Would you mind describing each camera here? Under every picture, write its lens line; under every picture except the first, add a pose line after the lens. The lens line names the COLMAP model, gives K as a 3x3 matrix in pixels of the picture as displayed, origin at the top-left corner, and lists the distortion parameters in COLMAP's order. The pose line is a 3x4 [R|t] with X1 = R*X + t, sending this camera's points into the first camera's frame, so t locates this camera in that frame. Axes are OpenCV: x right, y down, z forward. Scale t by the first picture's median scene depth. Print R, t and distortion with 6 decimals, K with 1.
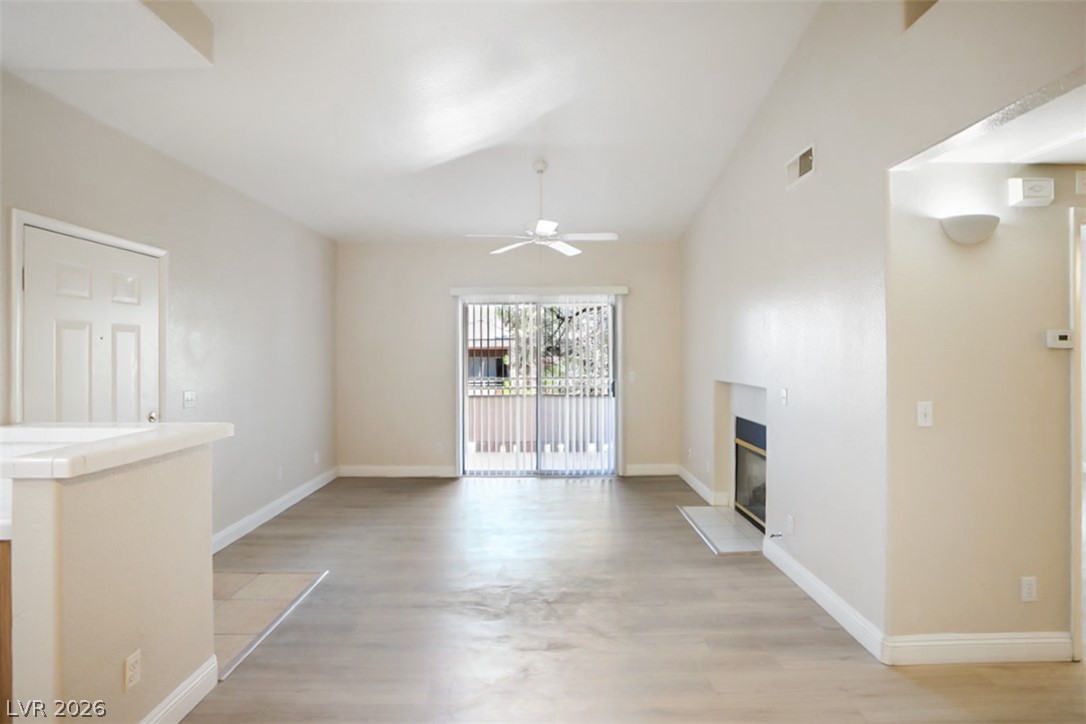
lens RADIAL K [[563.3, 0, 573.6], [0, 563.3, 354.3], [0, 0, 1]] dist [-0.048347, 0.018322]
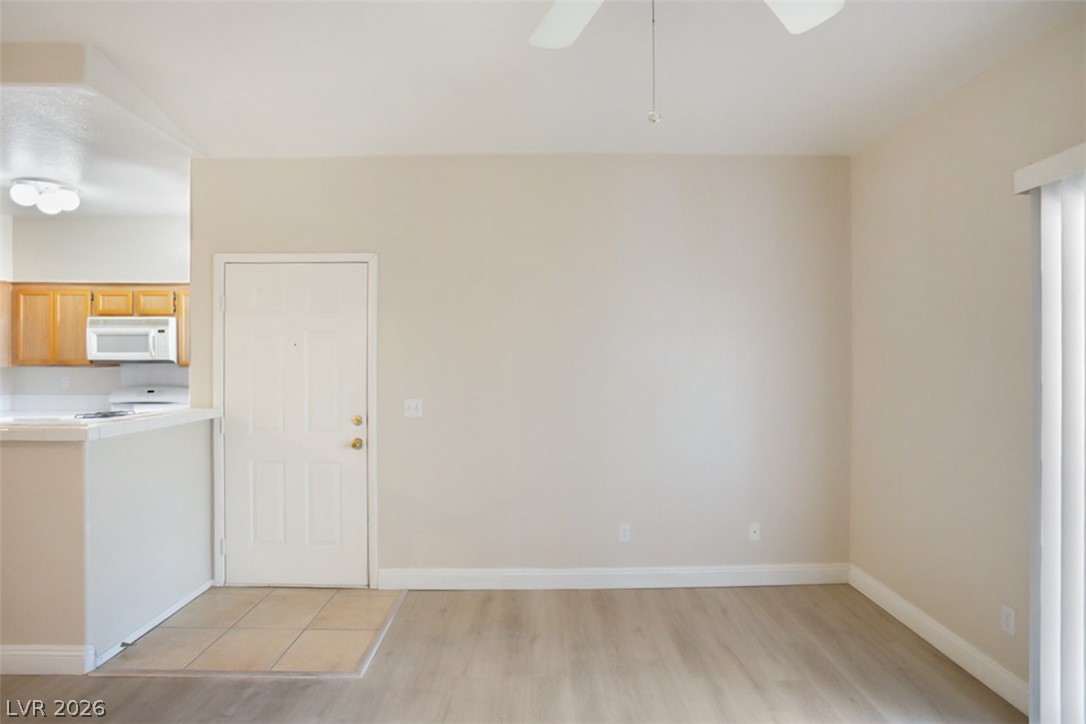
lens RADIAL K [[563.3, 0, 553.0], [0, 563.3, 356.8], [0, 0, 1]] dist [-0.048347, 0.018322]
pose [[-0.043865, -0.007252, -0.999011, 0.260451], [-0.001834, 0.999973, -0.007179, 0.003415], [0.999036, 0.001518, -0.043877, 1.437005]]
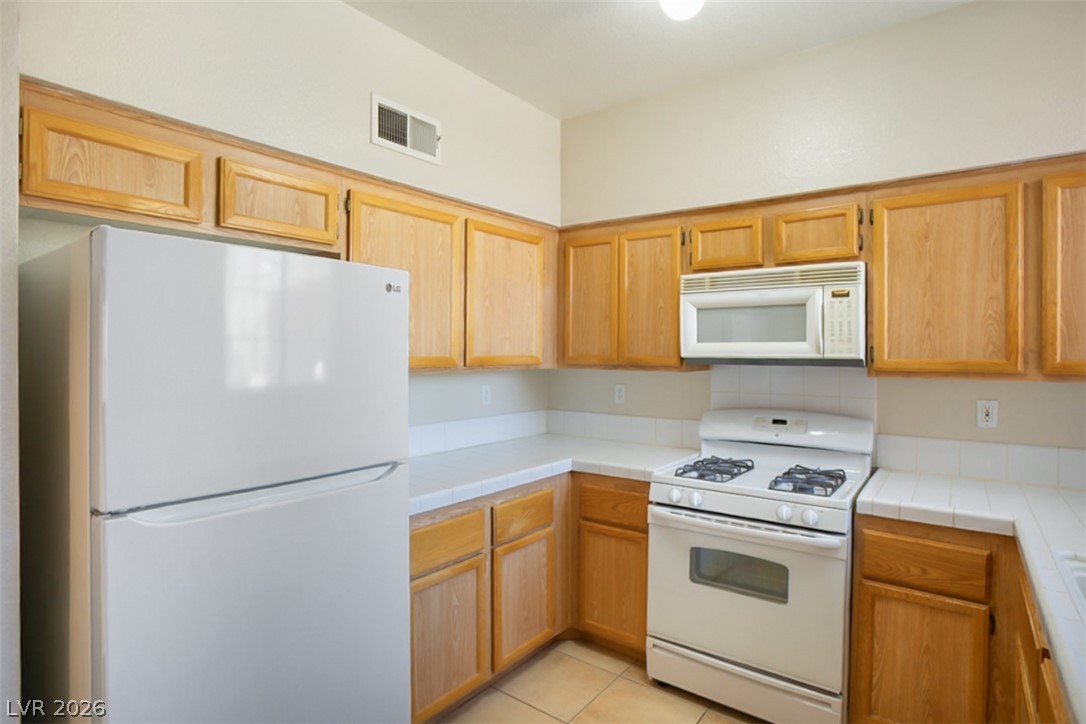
lens RADIAL K [[563.3, 0, 556.4], [0, 563.3, 354.2], [0, 0, 1]] dist [-0.048347, 0.018322]
pose [[-0.633390, -0.005073, -0.773816, -0.443524], [-0.007724, 0.999970, -0.000234, 0.000447], [0.773794, 0.005829, -0.633410, 0.481600]]
